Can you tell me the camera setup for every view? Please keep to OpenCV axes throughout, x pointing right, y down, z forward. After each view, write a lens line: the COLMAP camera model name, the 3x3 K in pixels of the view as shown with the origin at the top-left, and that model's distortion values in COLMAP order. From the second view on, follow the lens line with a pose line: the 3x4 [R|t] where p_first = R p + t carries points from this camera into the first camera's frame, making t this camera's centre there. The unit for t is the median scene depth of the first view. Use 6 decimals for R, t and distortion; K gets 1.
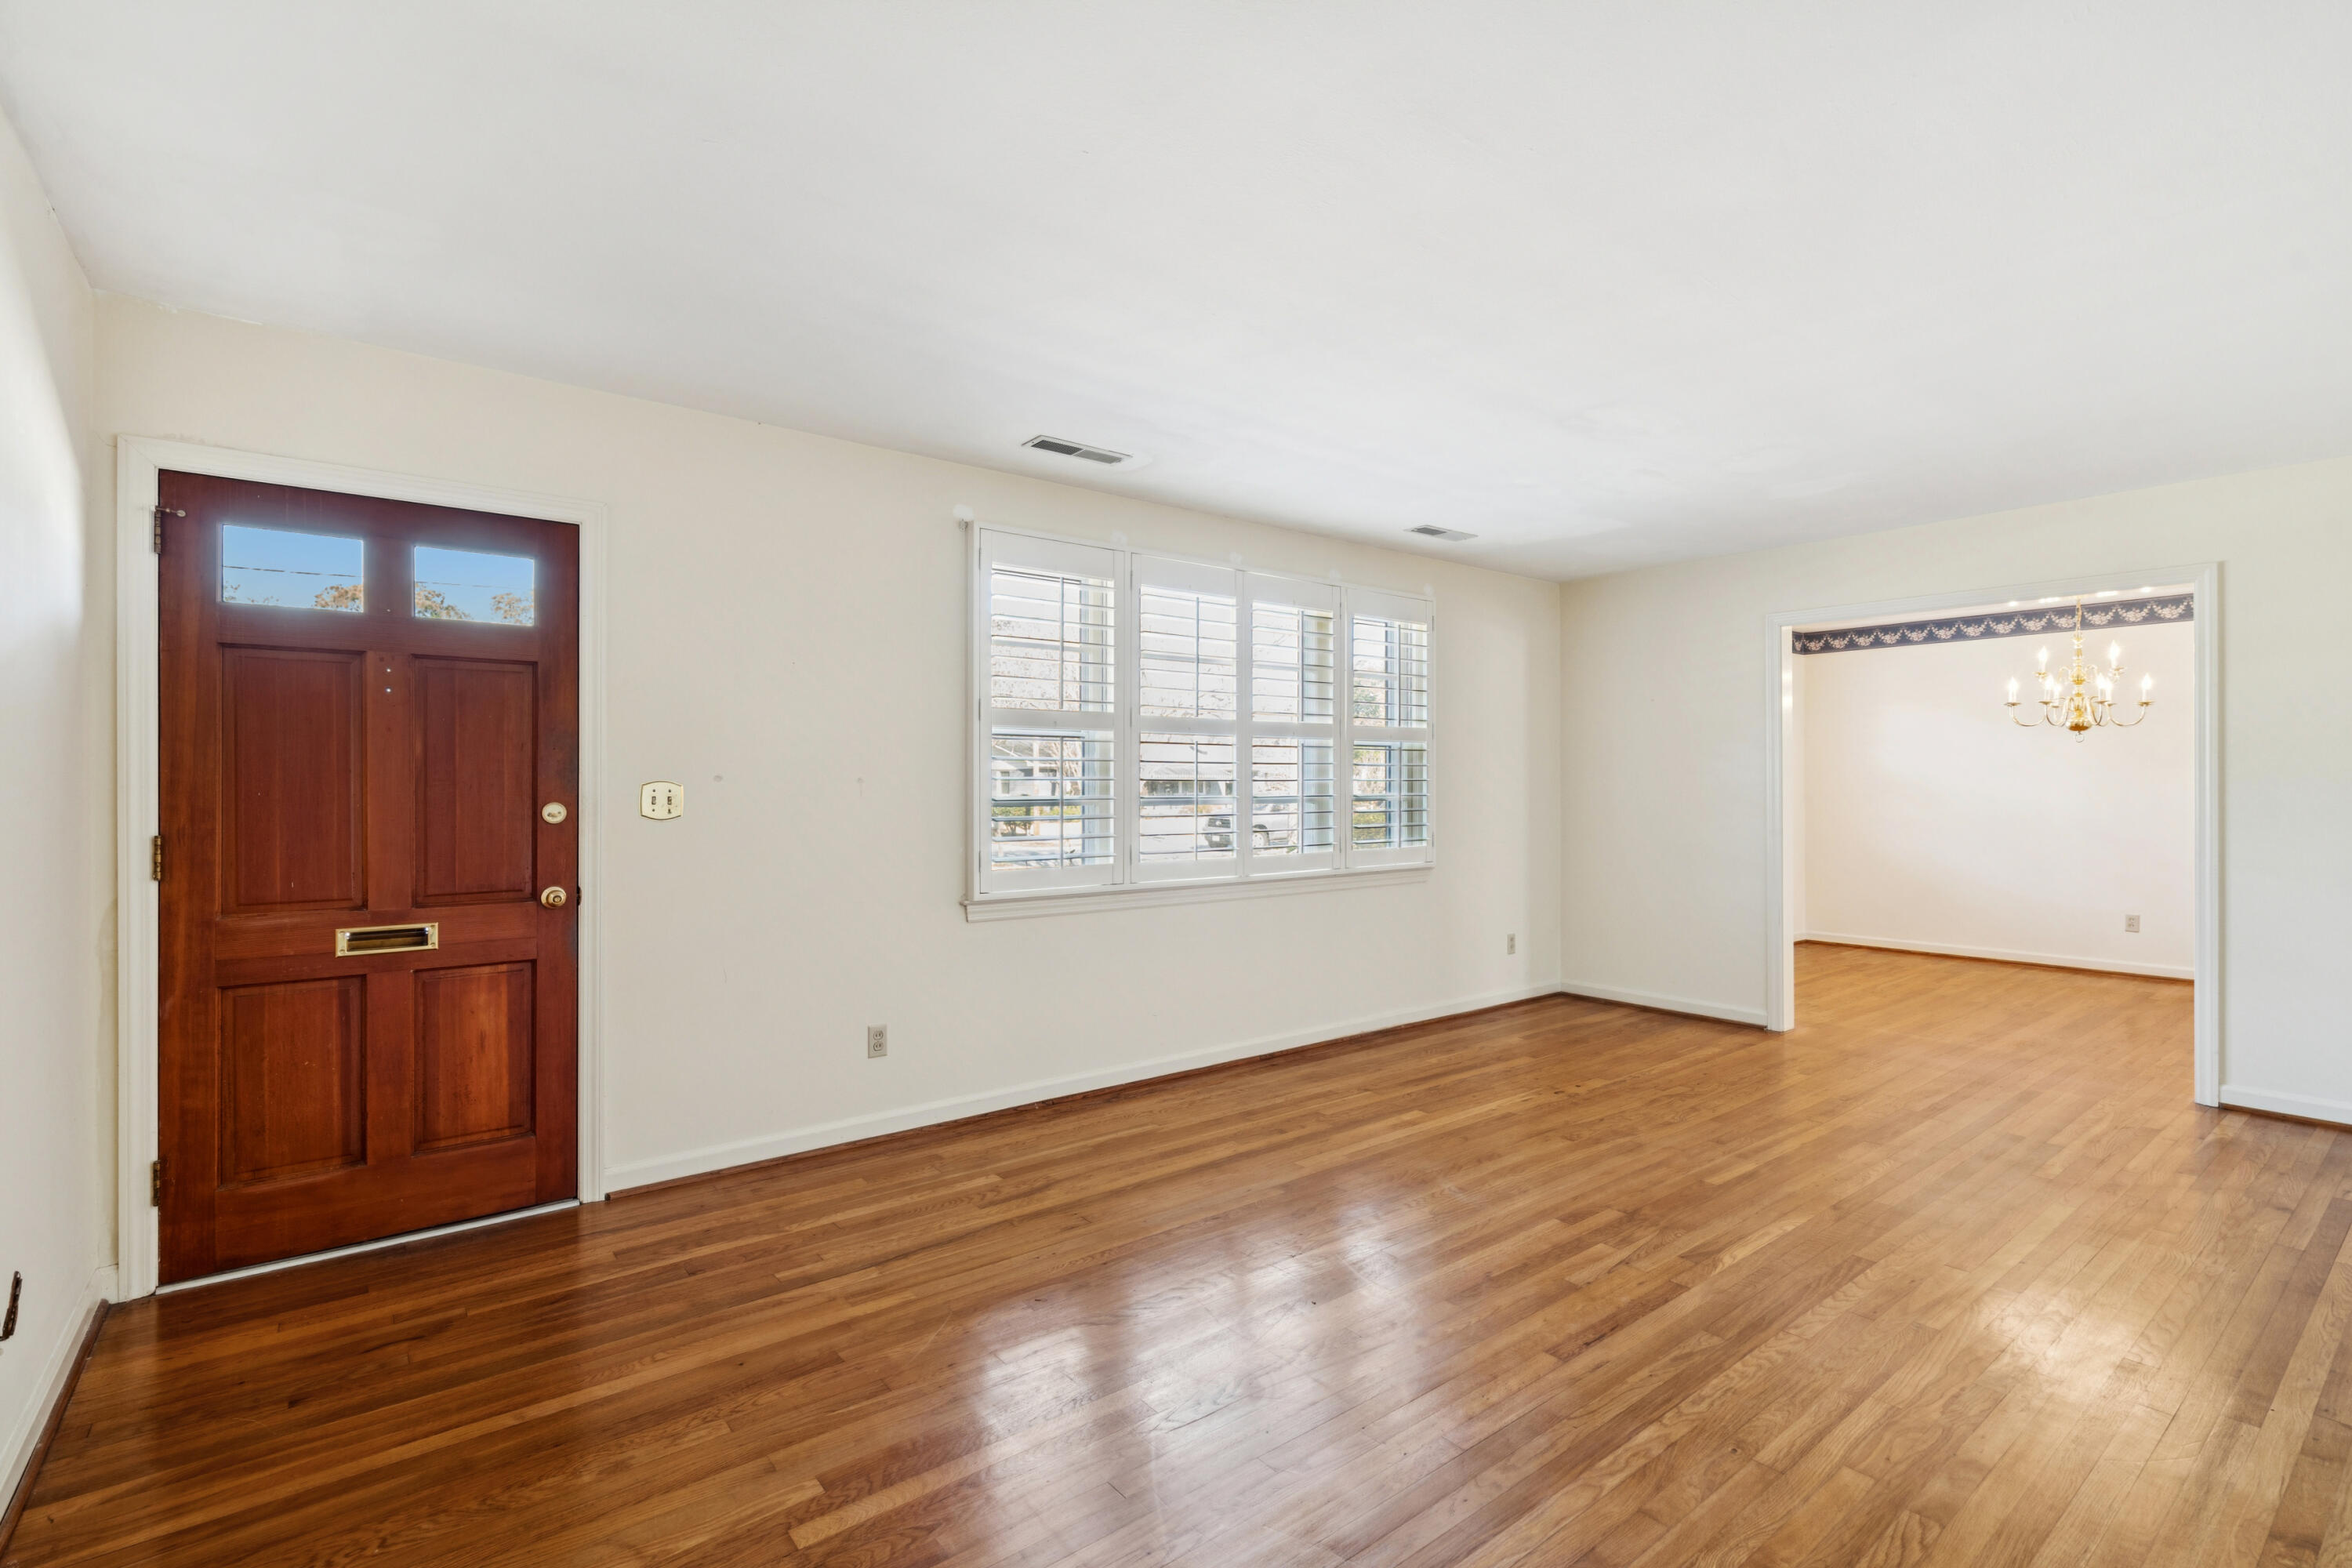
lens RADIAL K [[1057.6, 0, 1174.3], [0, 1057.6, 785.1], [0, 0, 1]] dist [-0.003393, 0.000189]
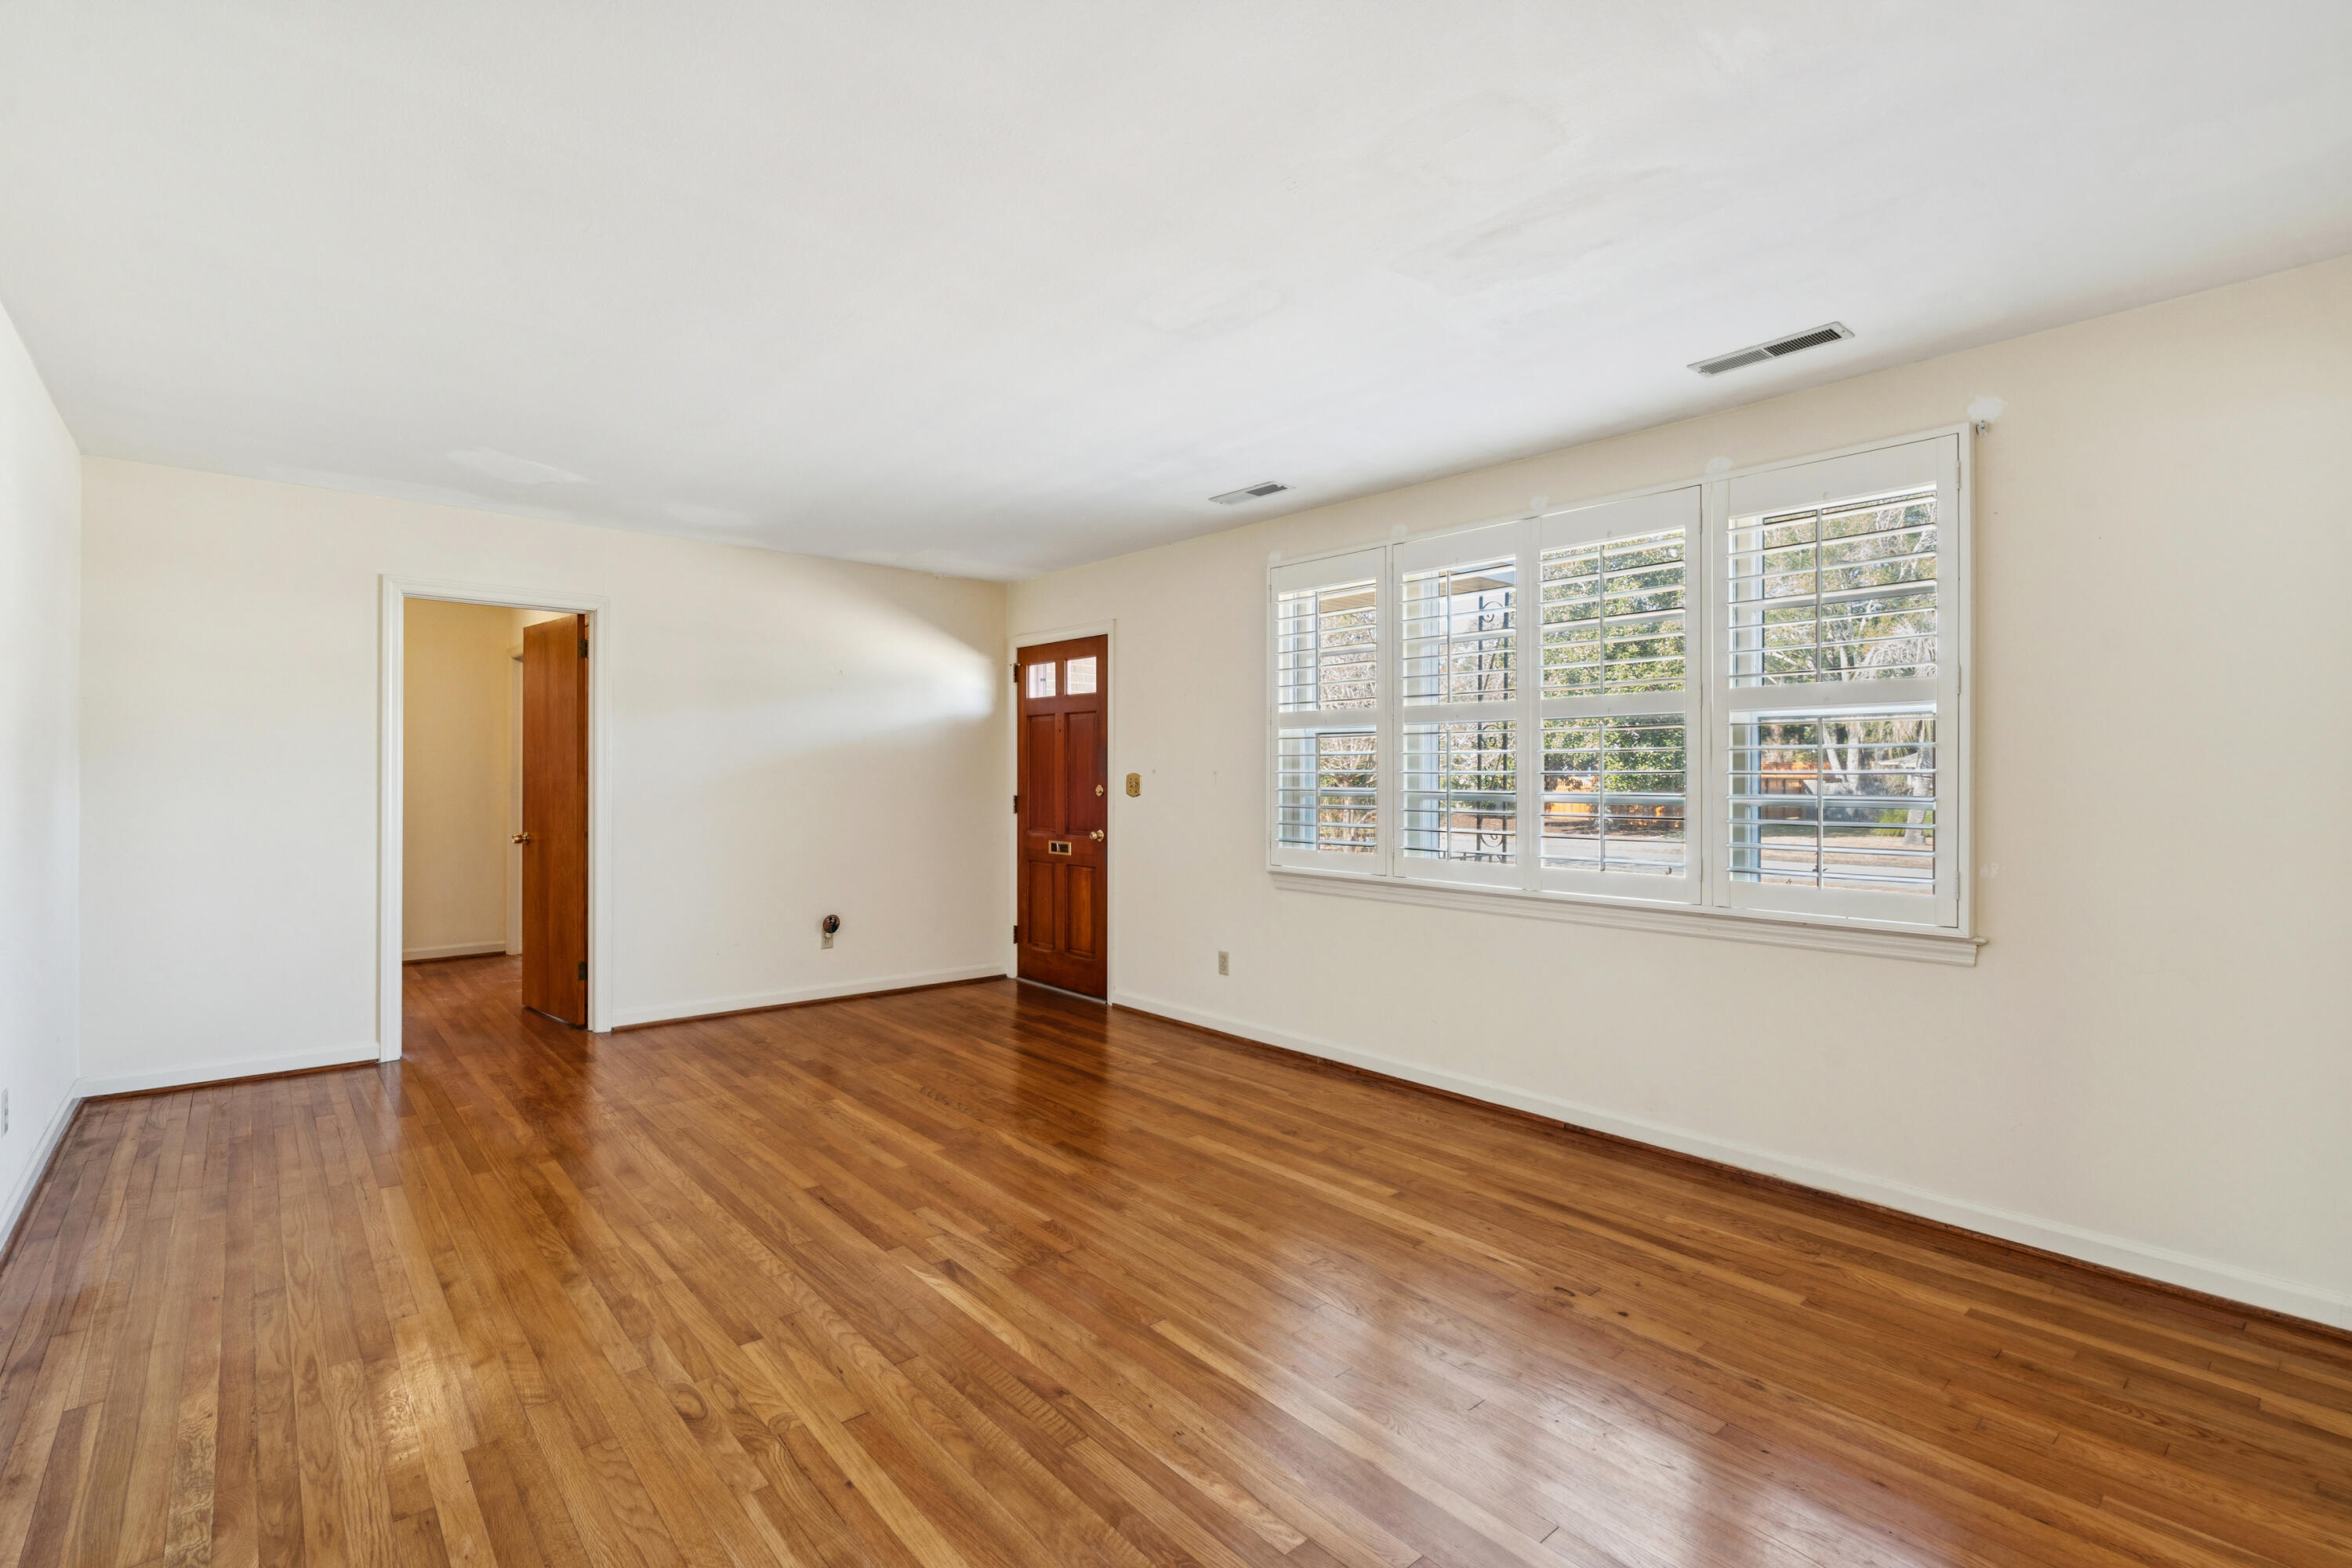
lens RADIAL K [[1058.8, 0, 1178.8], [0, 1058.8, 775.1], [0, 0, 1]] dist [0.000805, 0.000175]
pose [[0.065011, 0.000298, -0.997884, 1.199755], [-0.004300, 0.999991, 0.000018, -0.002343], [0.997875, 0.004290, 0.065012, 0.934863]]
